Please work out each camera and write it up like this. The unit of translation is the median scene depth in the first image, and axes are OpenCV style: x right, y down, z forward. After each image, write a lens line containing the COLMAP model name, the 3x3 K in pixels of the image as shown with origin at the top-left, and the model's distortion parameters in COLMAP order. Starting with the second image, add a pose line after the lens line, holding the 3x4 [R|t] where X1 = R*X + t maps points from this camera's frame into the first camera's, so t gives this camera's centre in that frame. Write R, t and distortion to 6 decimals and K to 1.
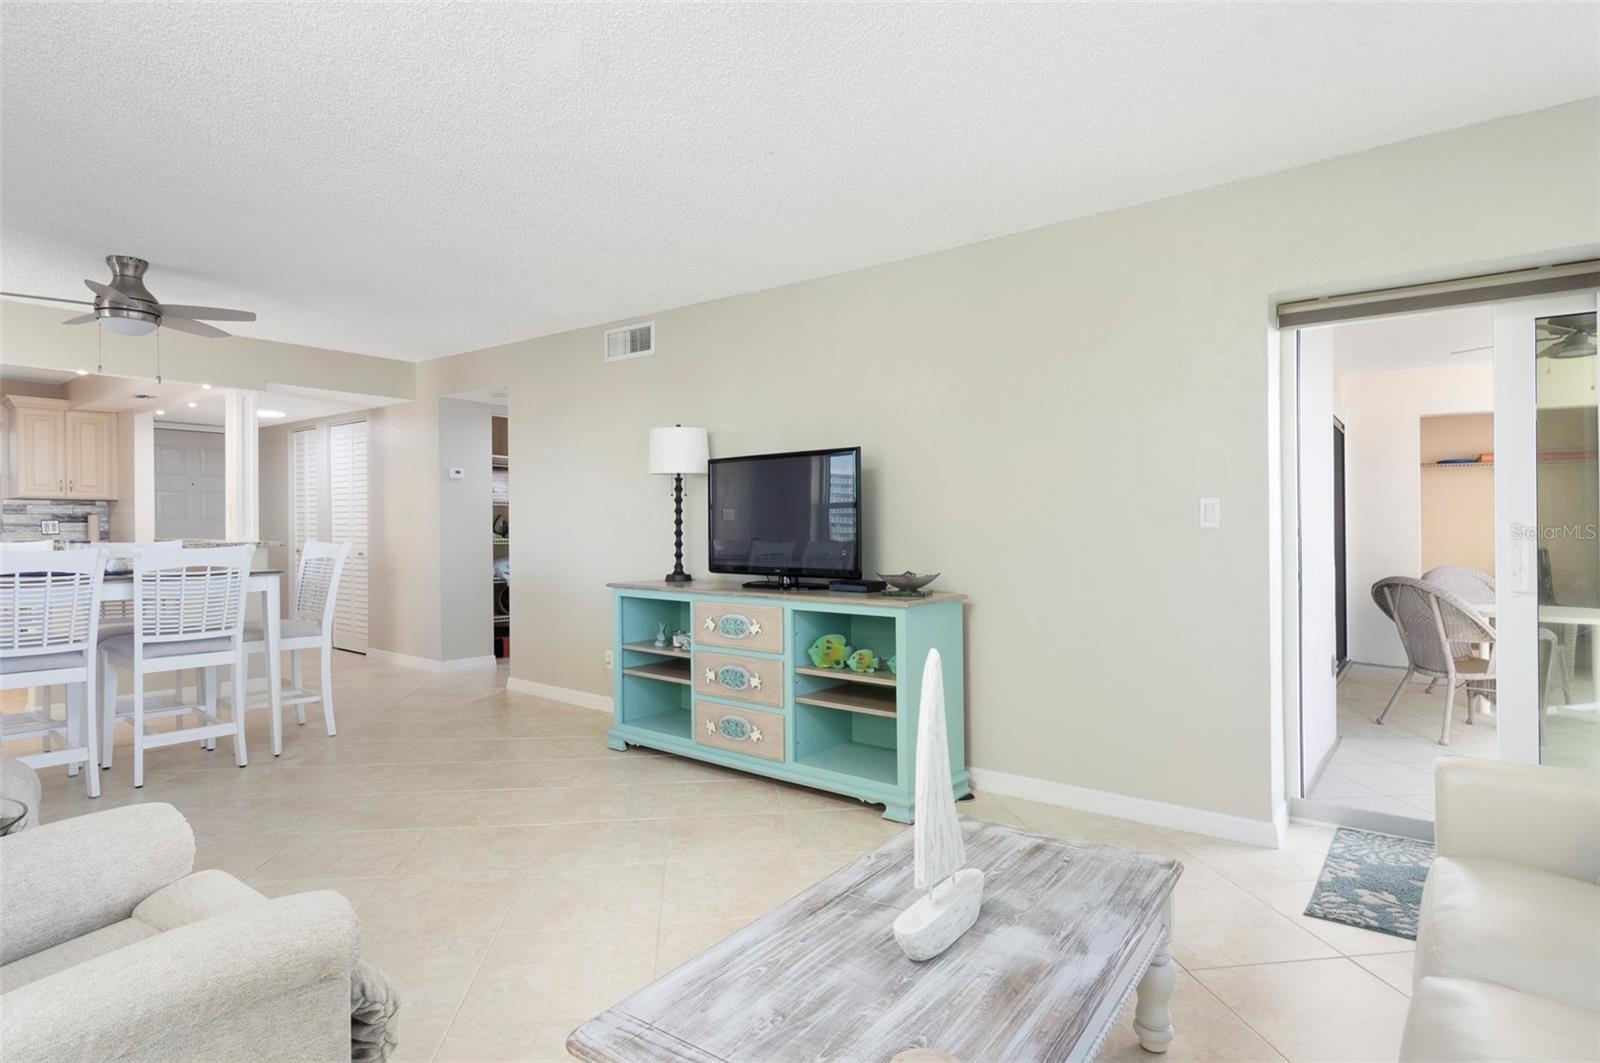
lens RADIAL K [[815.5, 0, 804.8], [0, 815.5, 535.2], [0, 0, 1]] dist [0.004419, 0.001666]
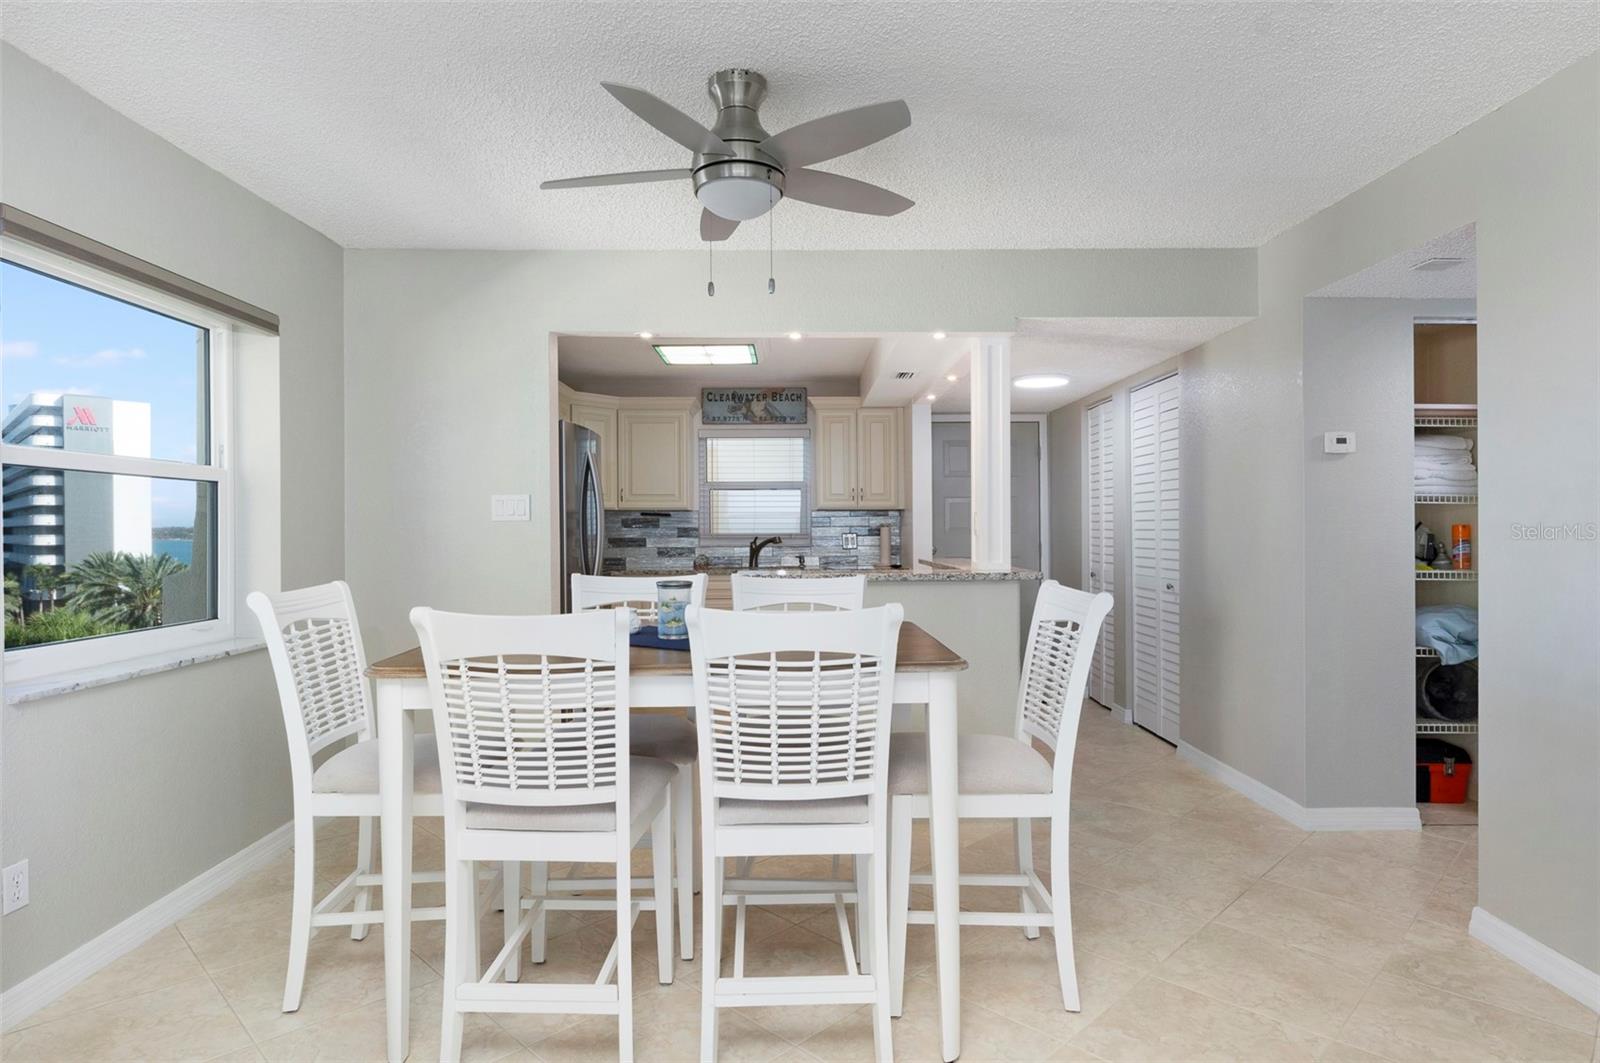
lens RADIAL K [[919.3, 0, 804.1], [0, 919.3, 539.4], [0, 0, 1]] dist [0.000827, -0.000329]
pose [[0.620396, 0.003826, -0.784279, -0.173119], [-0.003893, 0.999991, 0.001799, -0.014552], [0.784279, 0.001937, 0.620405, 0.362036]]
